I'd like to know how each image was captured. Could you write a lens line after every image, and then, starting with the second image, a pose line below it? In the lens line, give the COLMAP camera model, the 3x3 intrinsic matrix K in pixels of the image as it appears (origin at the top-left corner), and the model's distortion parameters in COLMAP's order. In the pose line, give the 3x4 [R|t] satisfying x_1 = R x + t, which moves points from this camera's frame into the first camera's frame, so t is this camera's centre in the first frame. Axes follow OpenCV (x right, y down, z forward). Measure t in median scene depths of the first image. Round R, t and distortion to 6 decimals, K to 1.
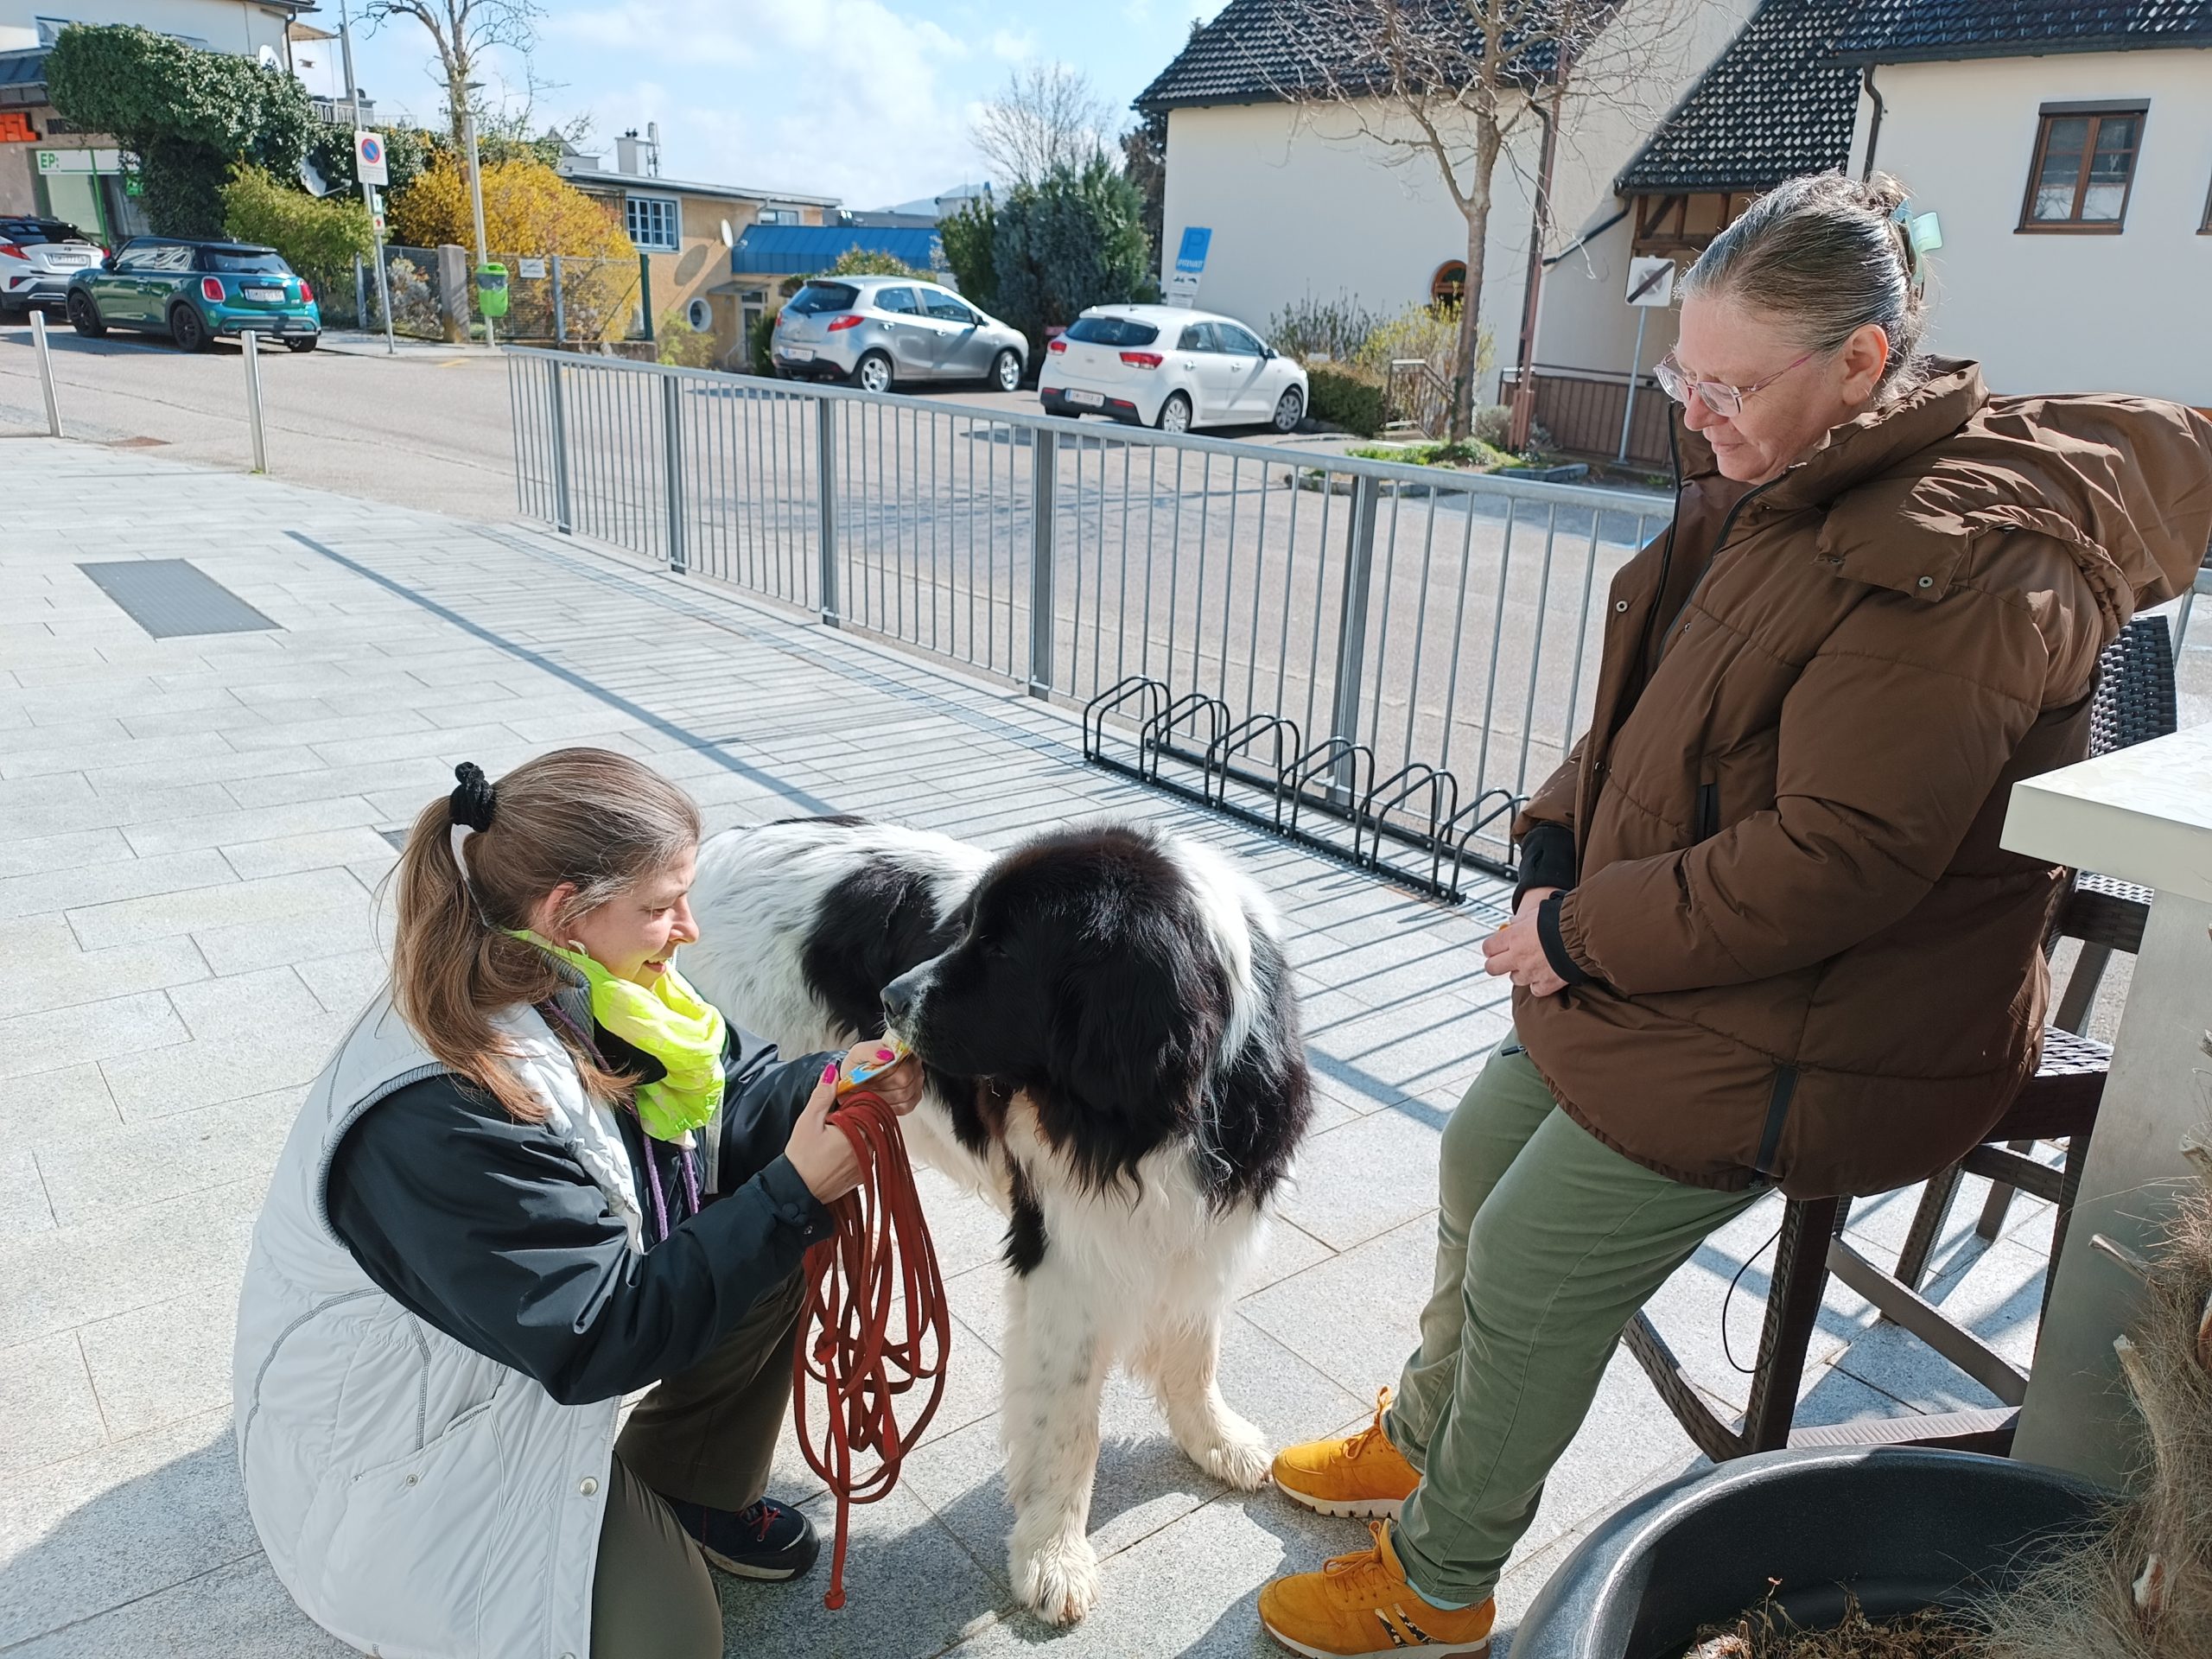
lens RADIAL K [[1587.6, 0, 1106.0], [0, 1587.6, 829.5], [0, 0, 1]] dist [0.041183, -0.036342]
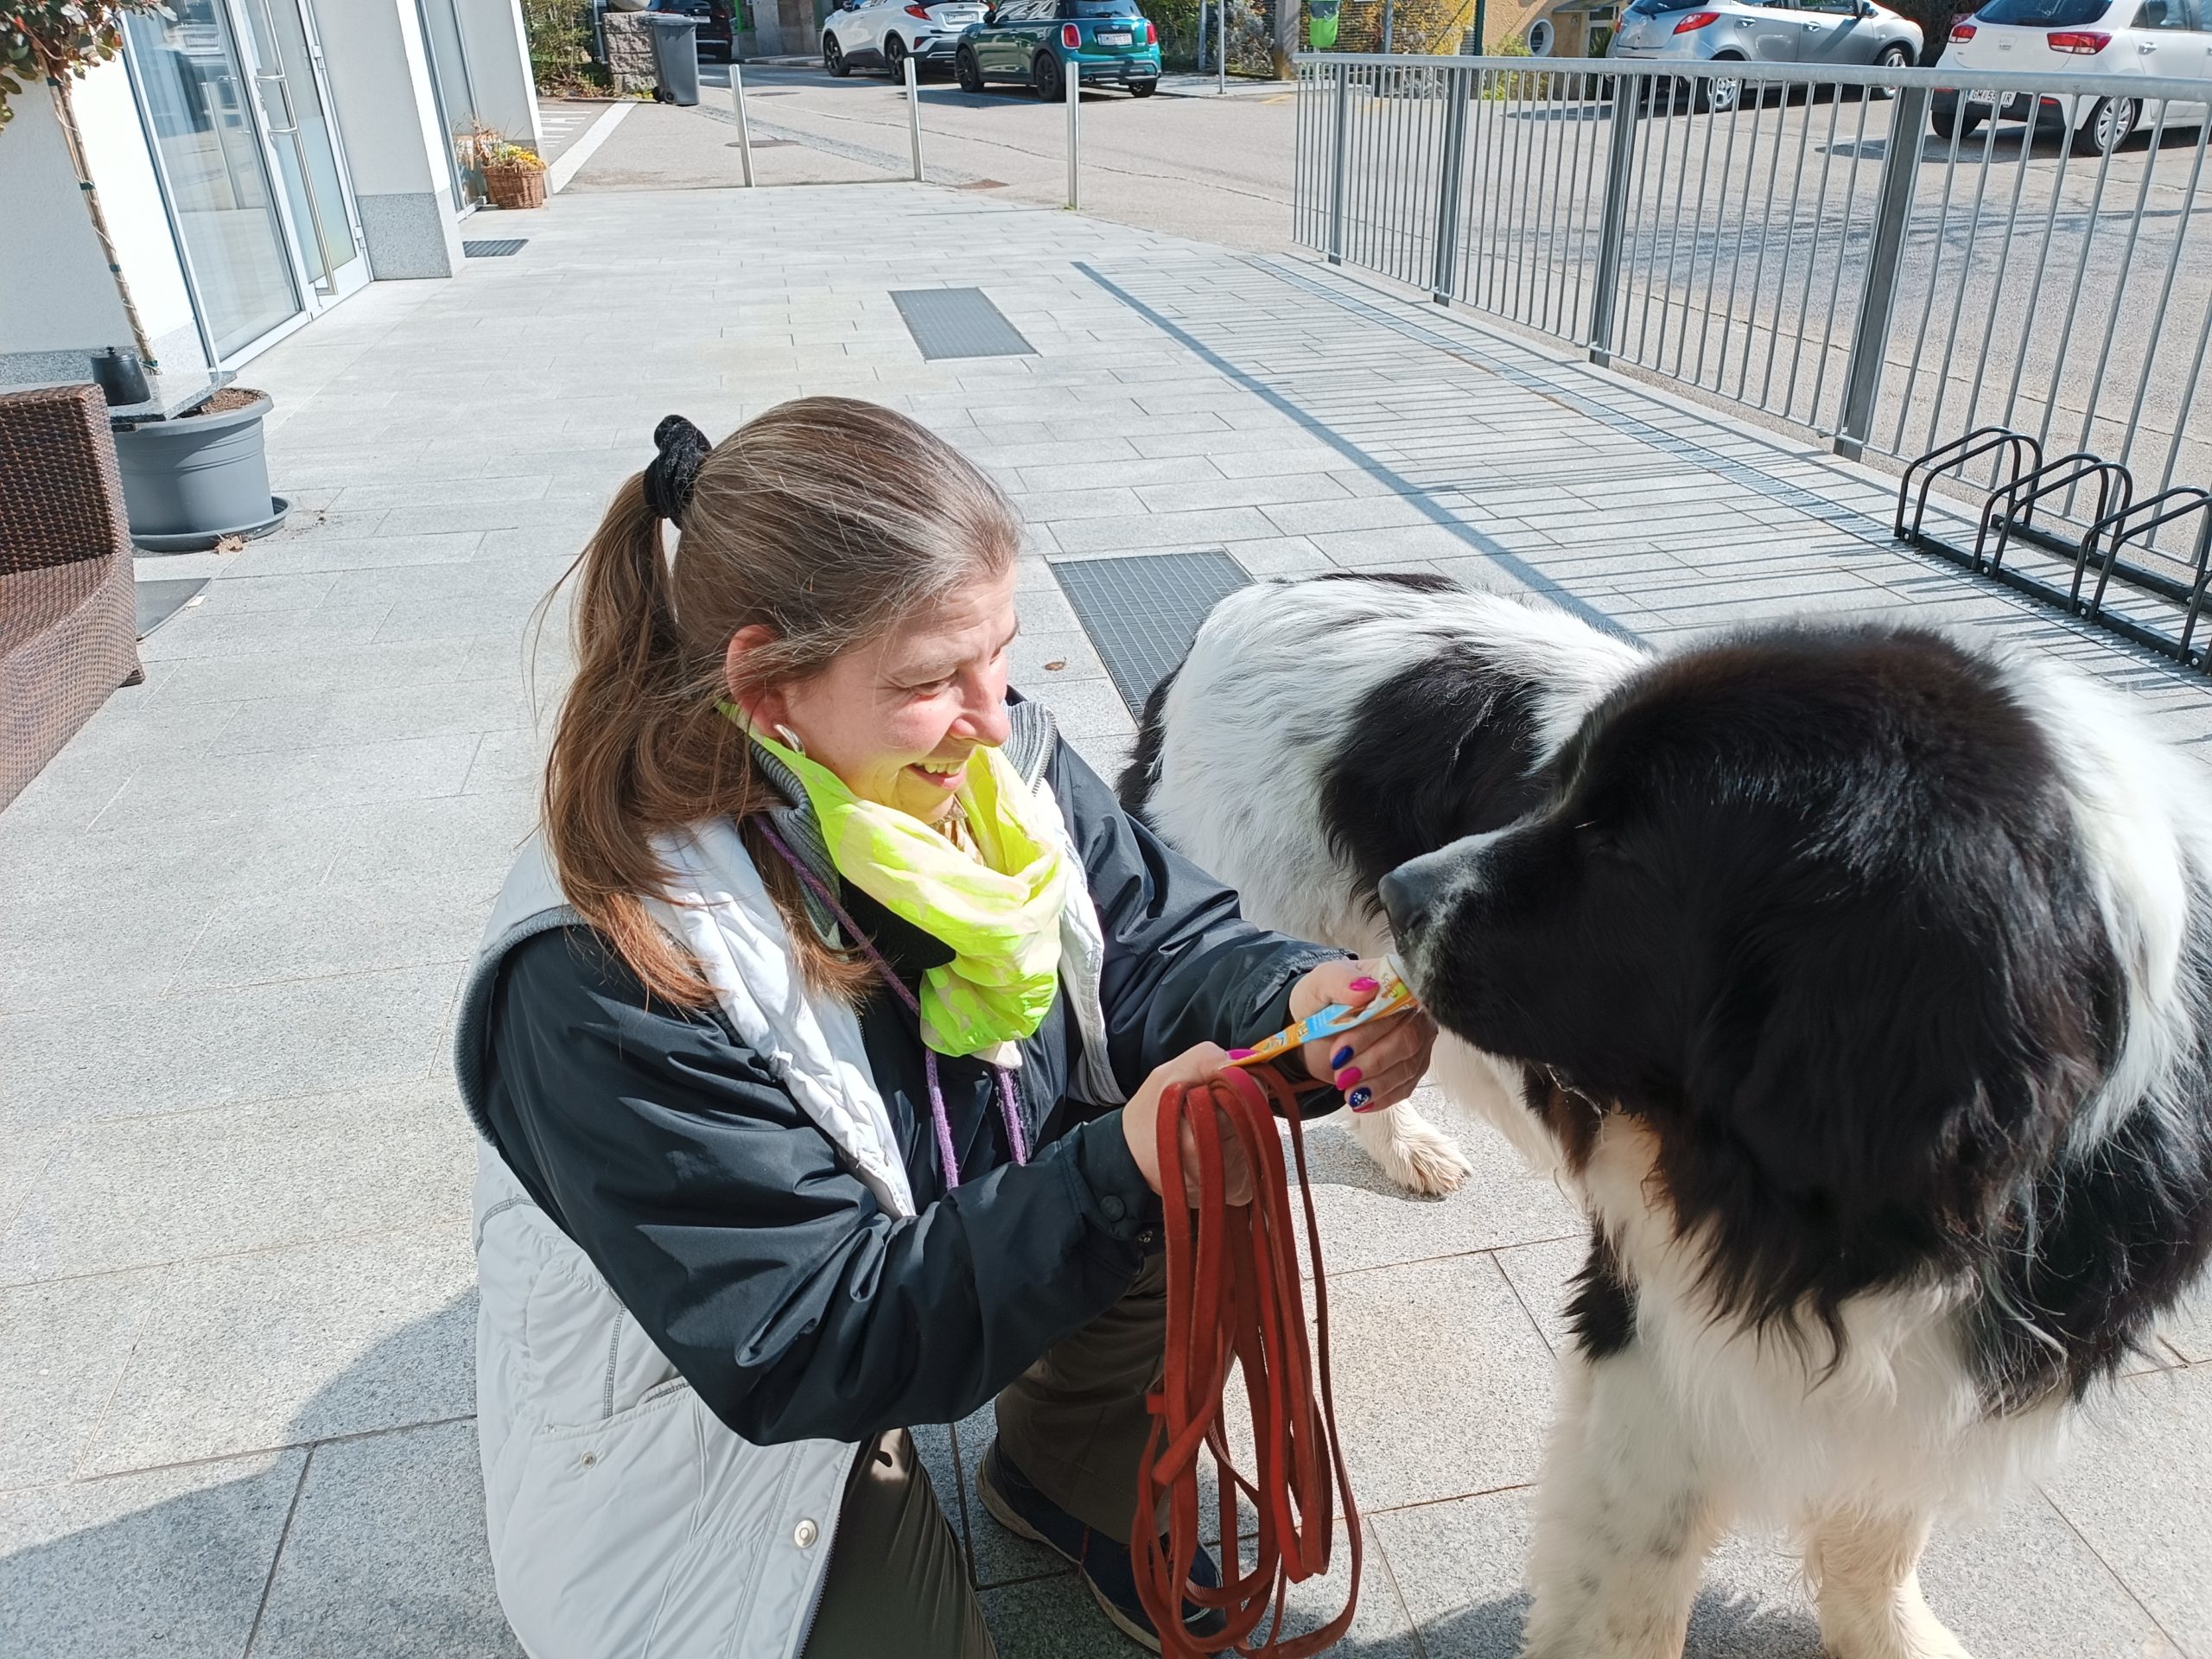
lens RADIAL K [[1587.6, 0, 1106.0], [0, 1587.6, 829.5], [0, 0, 1]] dist [0.041183, -0.036342]
pose [[0.886515, 0.150635, -0.437494, 0.007808], [-0.085647, 0.982606, 0.164775, -0.000905], [0.454705, -0.108605, 0.883996, 0.133162]]
